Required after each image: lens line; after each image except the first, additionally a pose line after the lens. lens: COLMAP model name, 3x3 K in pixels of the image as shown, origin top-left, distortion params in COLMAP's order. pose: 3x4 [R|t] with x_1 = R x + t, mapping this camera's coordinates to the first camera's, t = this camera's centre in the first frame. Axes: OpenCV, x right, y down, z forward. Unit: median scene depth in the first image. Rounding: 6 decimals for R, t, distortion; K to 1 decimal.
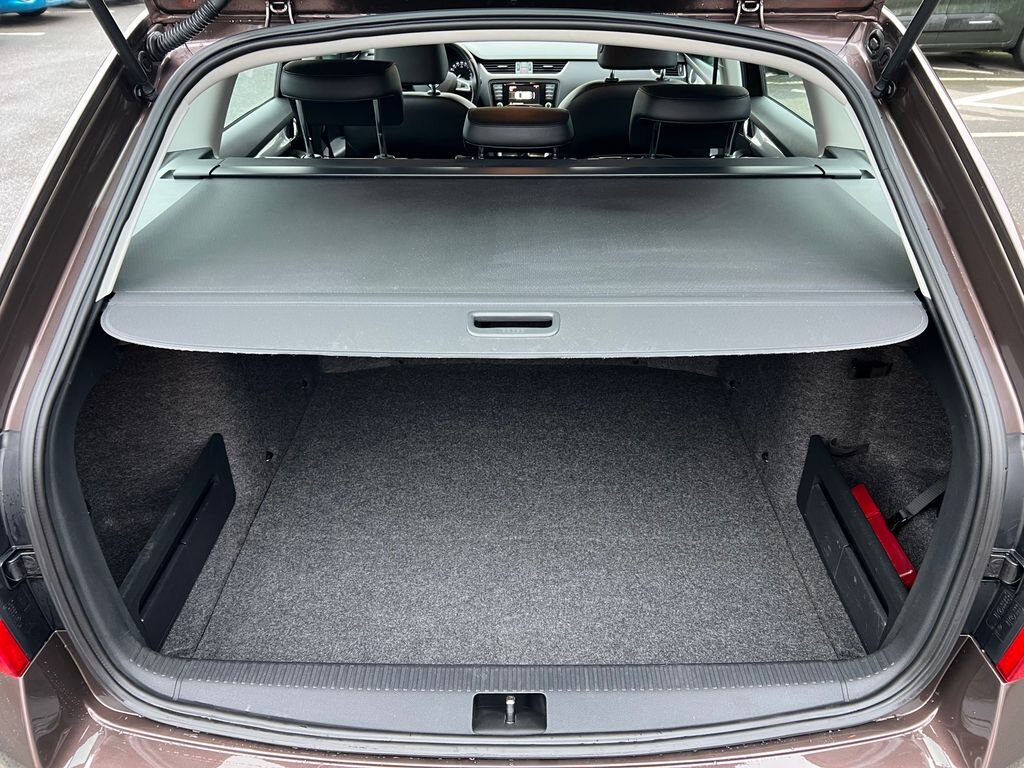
lens RADIAL K [[771.4, 0, 508.2], [0, 771.4, 379.1], [0, 0, 1]] dist [0.057004, -0.047458]
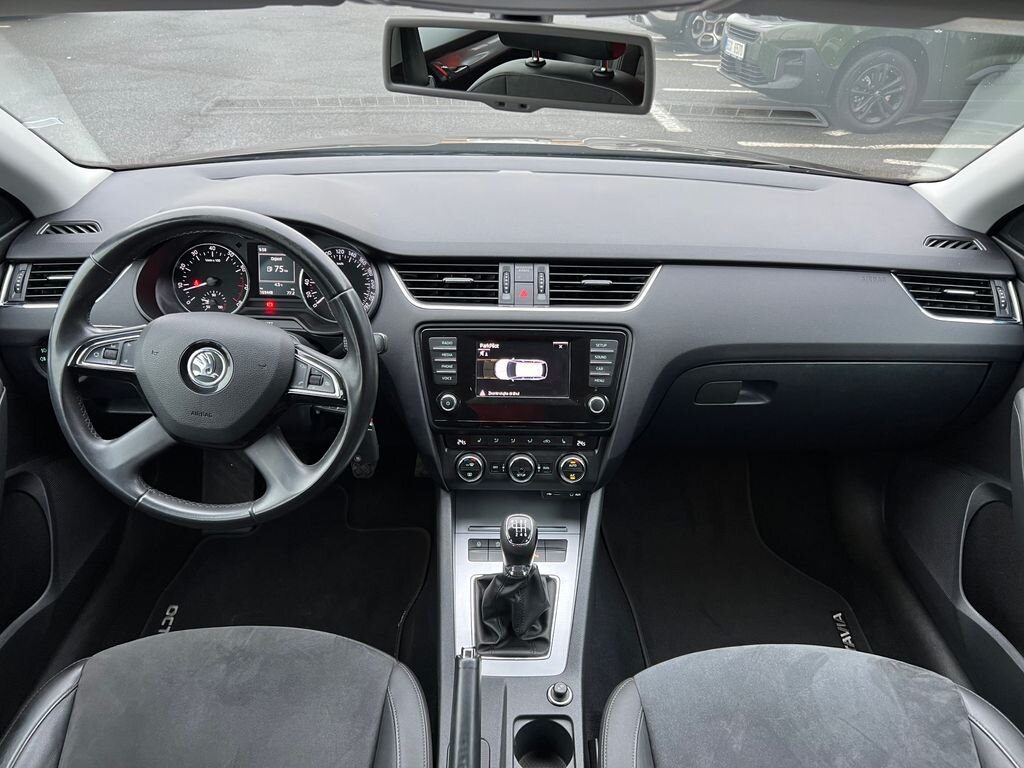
lens RADIAL K [[771.4, 0, 514.3], [0, 771.4, 377.7], [0, 0, 1]] dist [0.057004, -0.047458]
pose [[0.999444, 0.010780, 0.031554, 0.006634], [-0.010362, 0.999857, -0.013400, -0.357942], [-0.031694, 0.013065, 0.999412, 0.676508]]
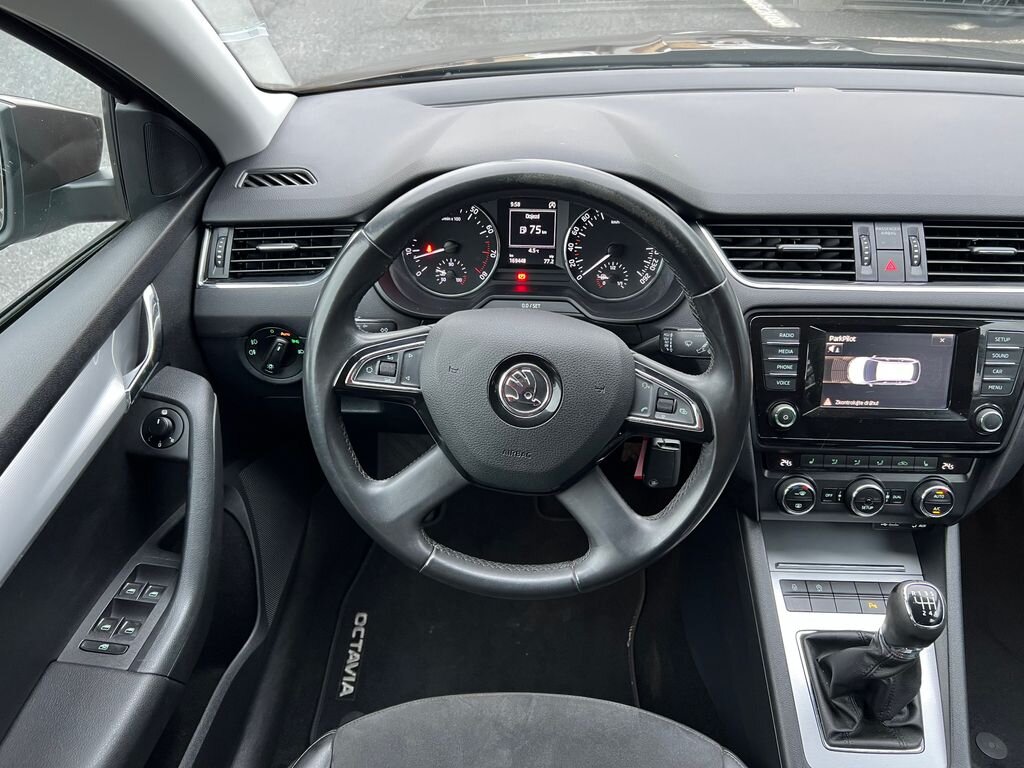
lens RADIAL K [[771.4, 0, 513.8], [0, 771.4, 379.5], [0, 0, 1]] dist [0.057004, -0.047458]
pose [[0.999855, 0.014377, -0.009134, -0.092865], [-0.013360, 0.994588, 0.103031, -0.386530], [0.010565, -0.102894, 0.994636, 0.759123]]
